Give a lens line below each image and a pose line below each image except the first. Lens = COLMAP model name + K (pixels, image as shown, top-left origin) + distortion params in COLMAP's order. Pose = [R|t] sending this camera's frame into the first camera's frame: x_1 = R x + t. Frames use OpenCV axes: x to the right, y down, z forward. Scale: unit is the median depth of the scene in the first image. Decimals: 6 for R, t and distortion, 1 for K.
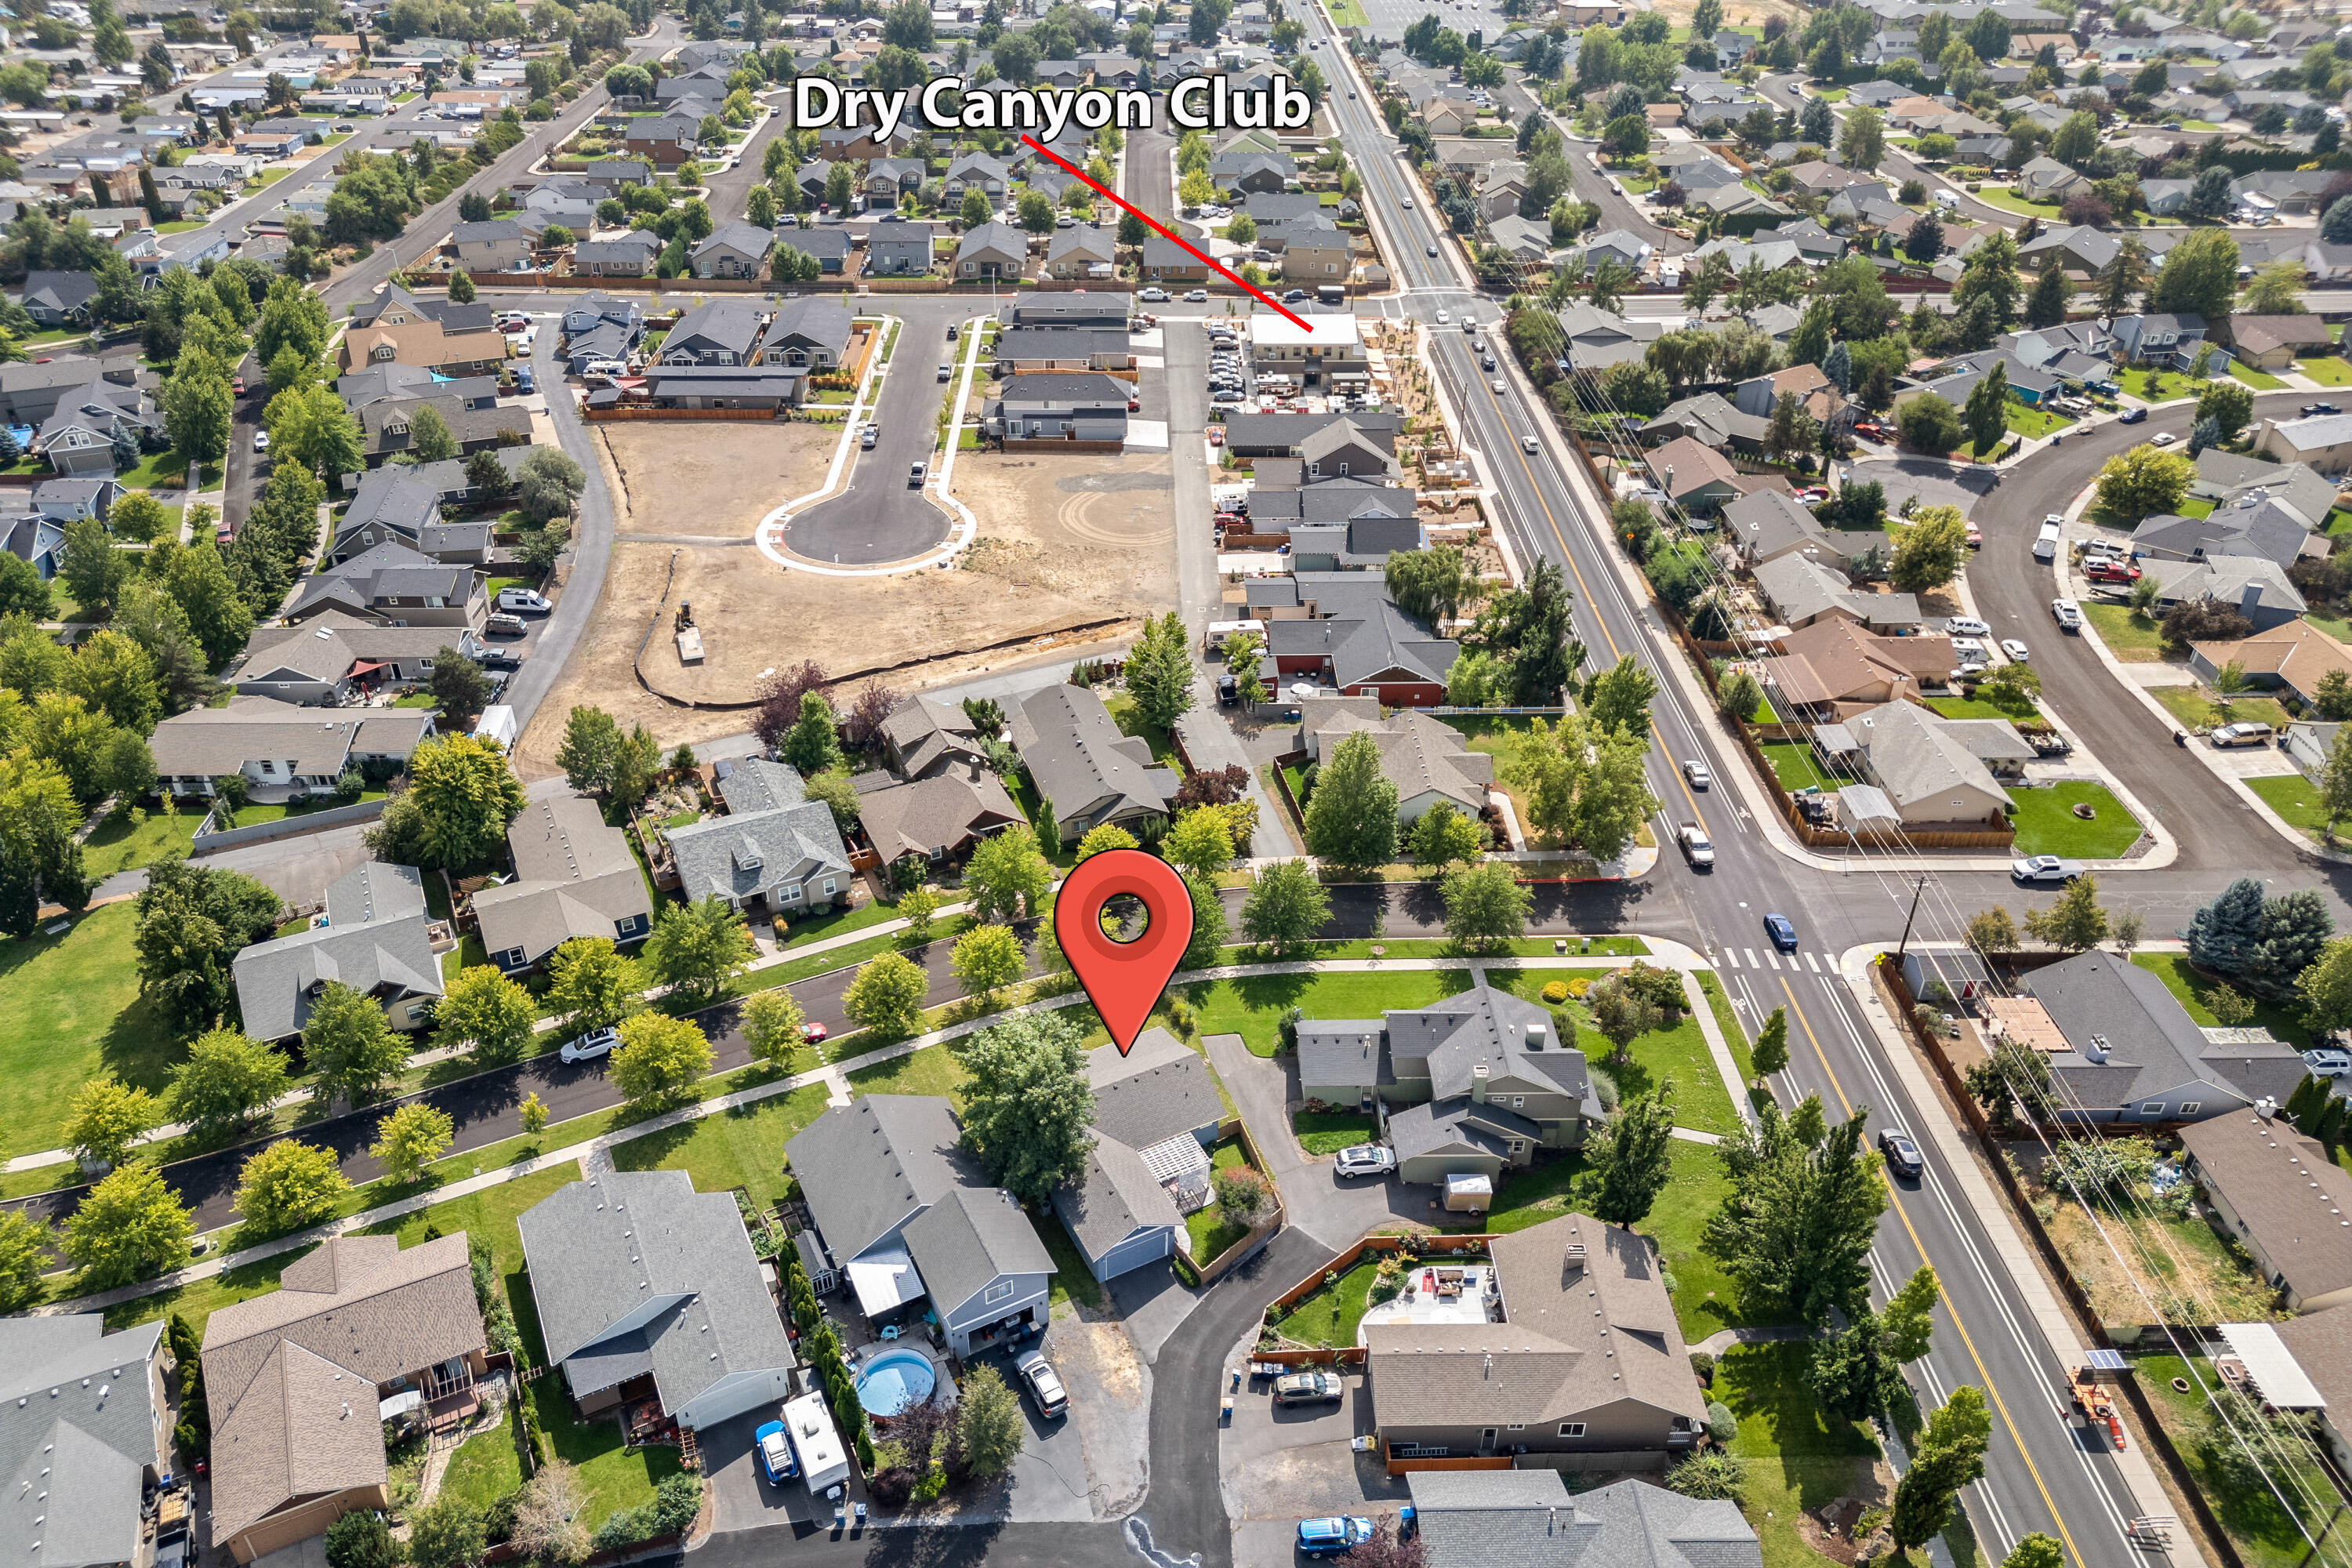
lens RADIAL K [[1646.9, 0, 1176.0], [0, 1646.9, 784.0], [0, 0, 1]] dist [0.006805, 0.000124]
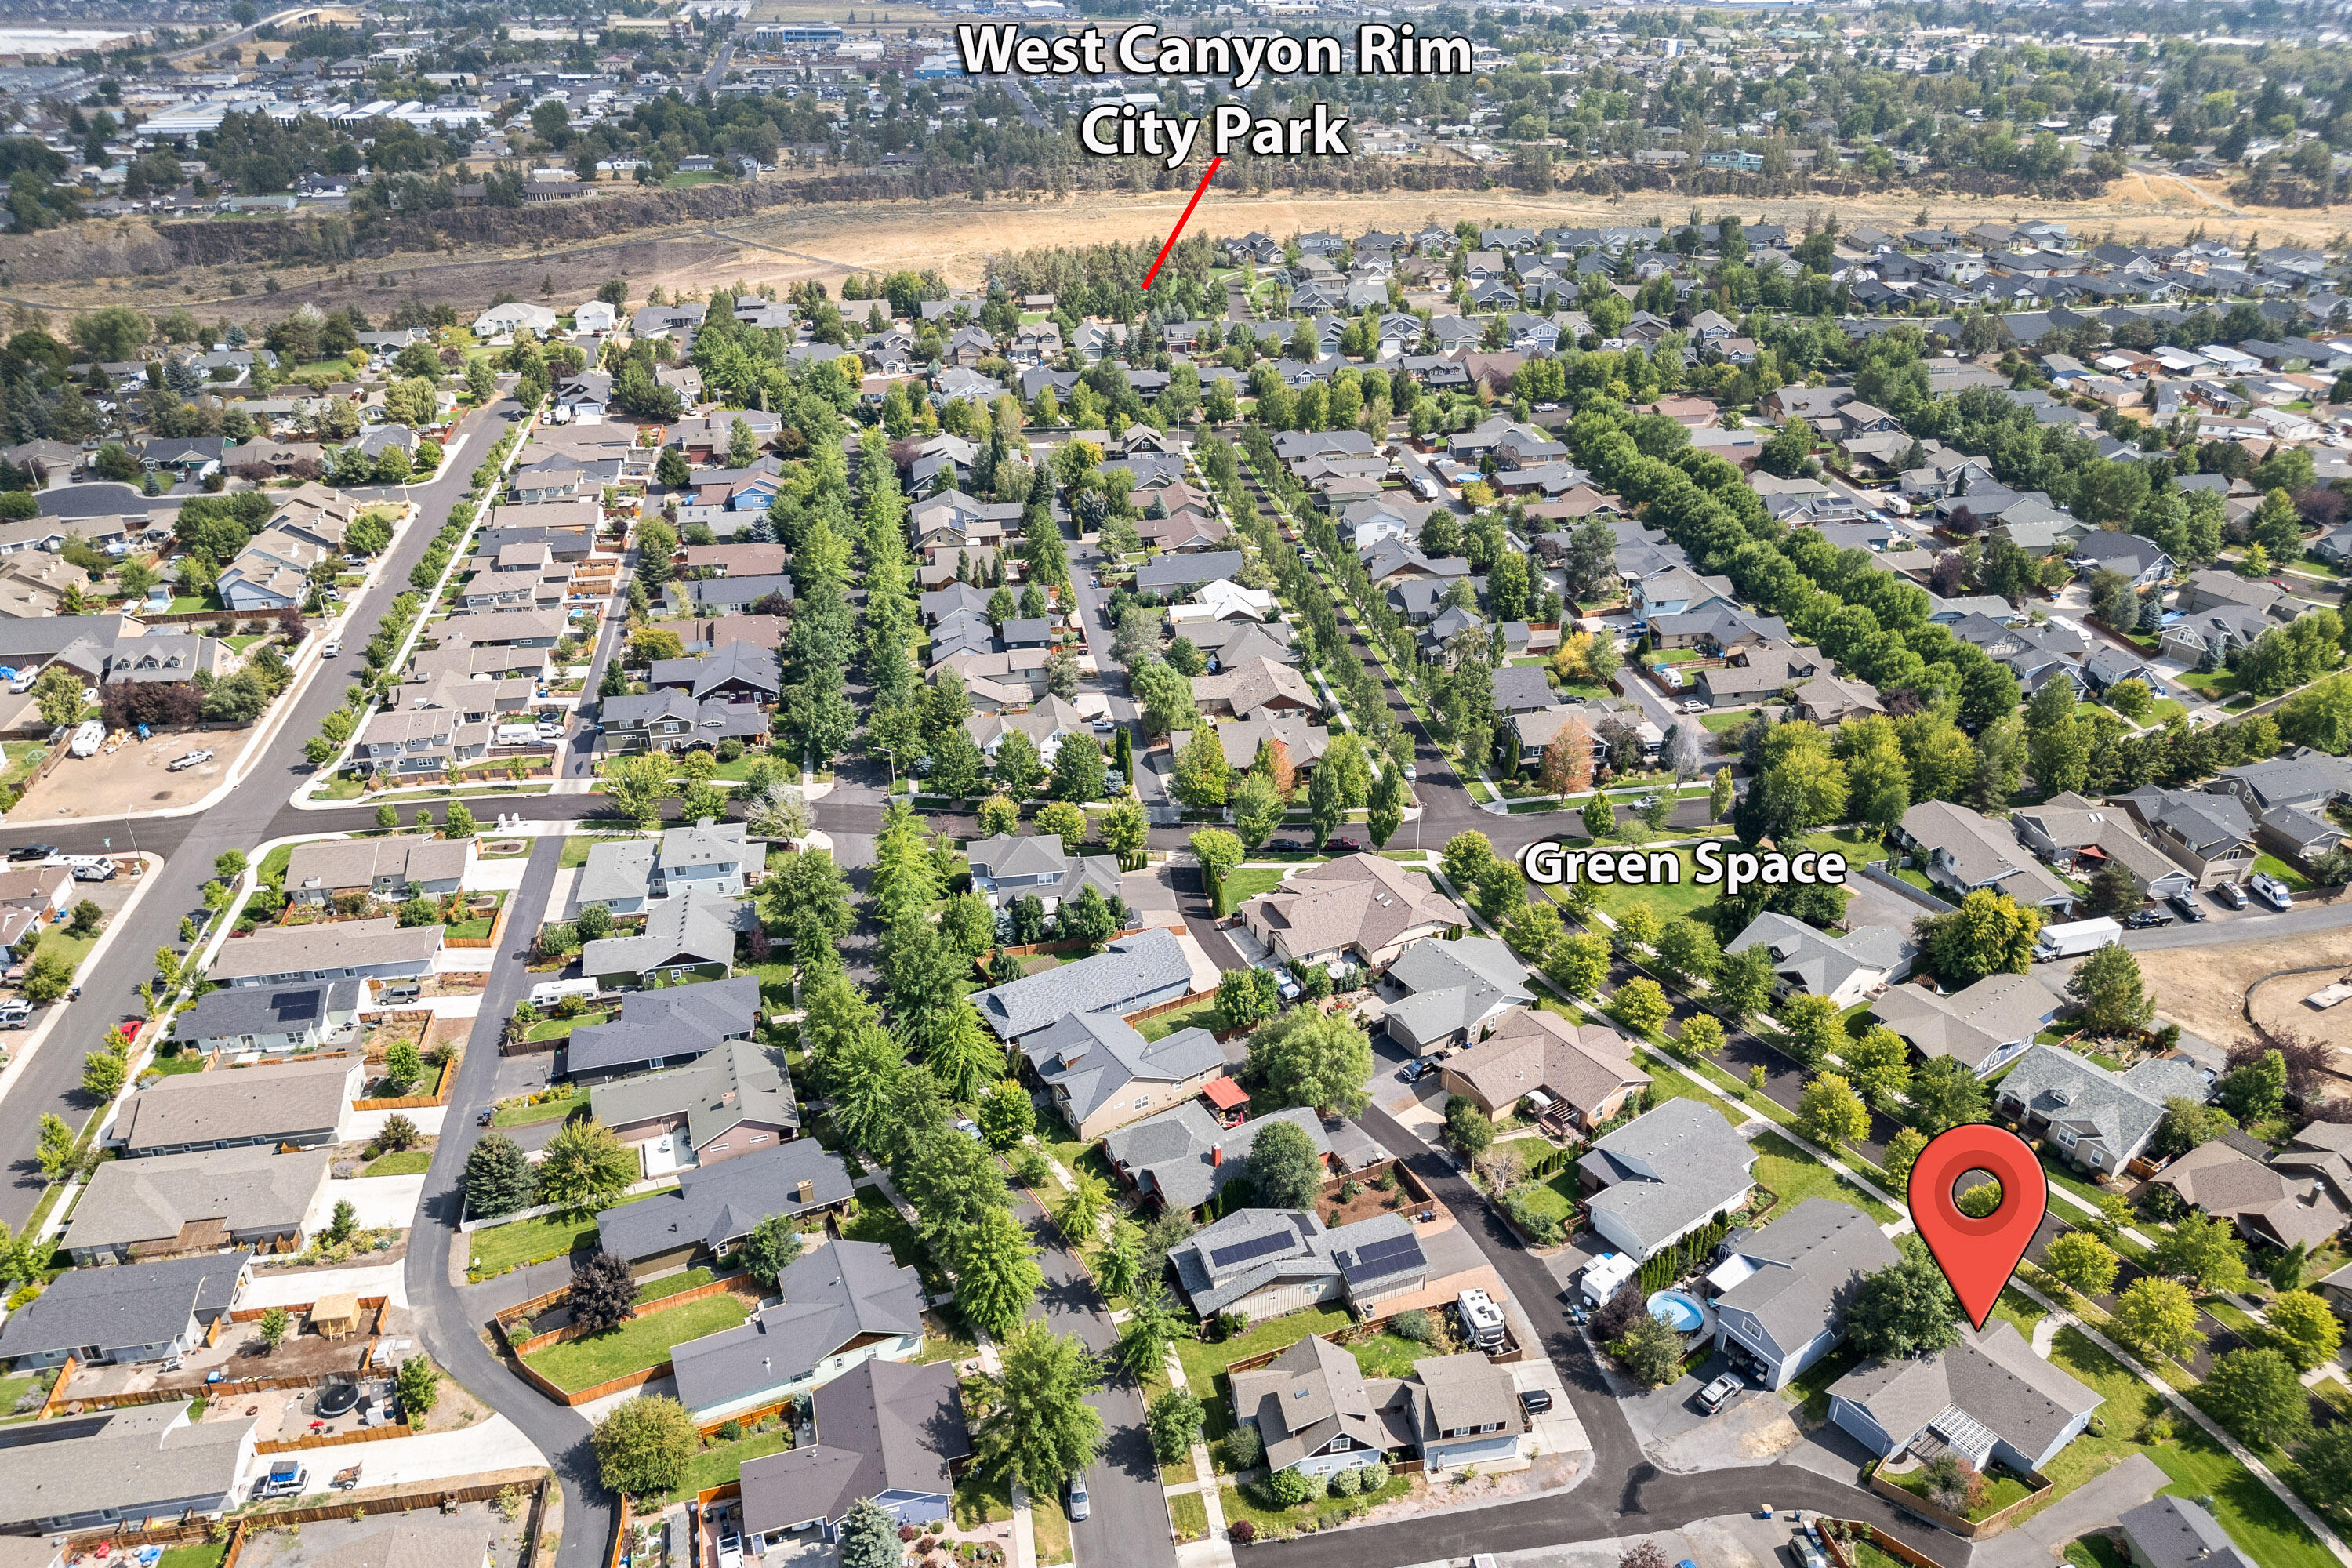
lens RADIAL K [[1627.2, 0, 1176.0], [0, 1627.2, 784.0], [0, 0, 1]] dist [0.002612, 0.001262]
pose [[0.128285, 0.453760, -0.881842, 0.689893], [-0.528523, 0.783678, 0.326362, -0.203129], [0.839170, 0.424206, 0.340357, -0.062428]]
